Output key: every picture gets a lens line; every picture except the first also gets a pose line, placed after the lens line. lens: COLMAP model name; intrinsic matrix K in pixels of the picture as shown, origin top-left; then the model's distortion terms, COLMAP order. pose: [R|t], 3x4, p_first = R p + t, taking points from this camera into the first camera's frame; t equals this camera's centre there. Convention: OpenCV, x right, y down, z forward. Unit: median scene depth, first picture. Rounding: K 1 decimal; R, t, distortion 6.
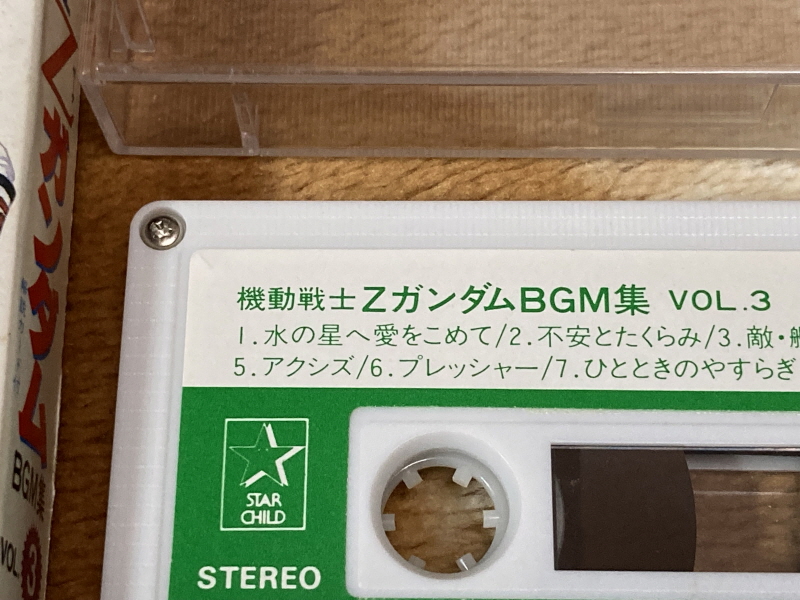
lens RADIAL K [[1709.5, 0, 400.0], [0, 1709.5, 300.0], [0, 0, 1]] dist [0.154646, 0.104961]
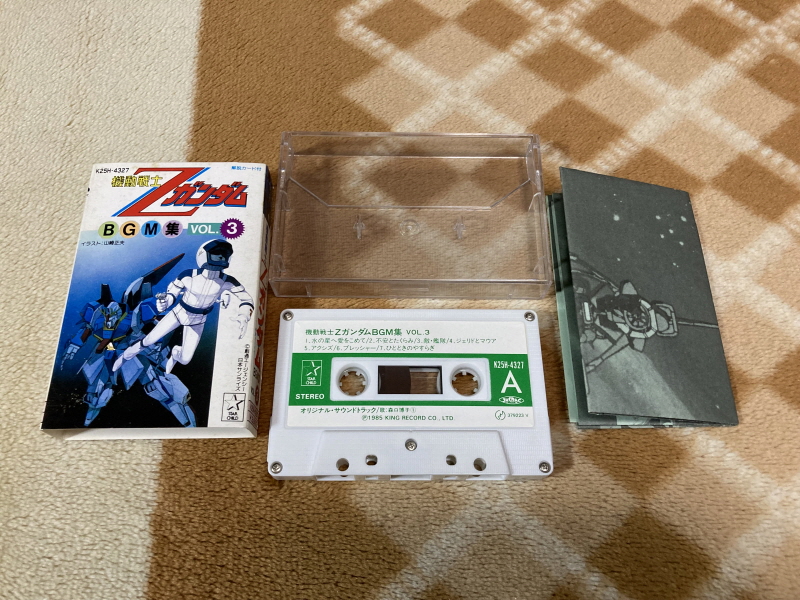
lens RADIAL K [[659.2, 0, 410.9], [0, 659.2, 297.0], [0, 0, 1]] dist [0.052659, -0.010697]
pose [[0.998710, 0.000468, 0.050783, 0.084100], [0.001779, 0.999021, -0.044200, -0.015177], [-0.050754, 0.044233, 0.997731, -0.661398]]
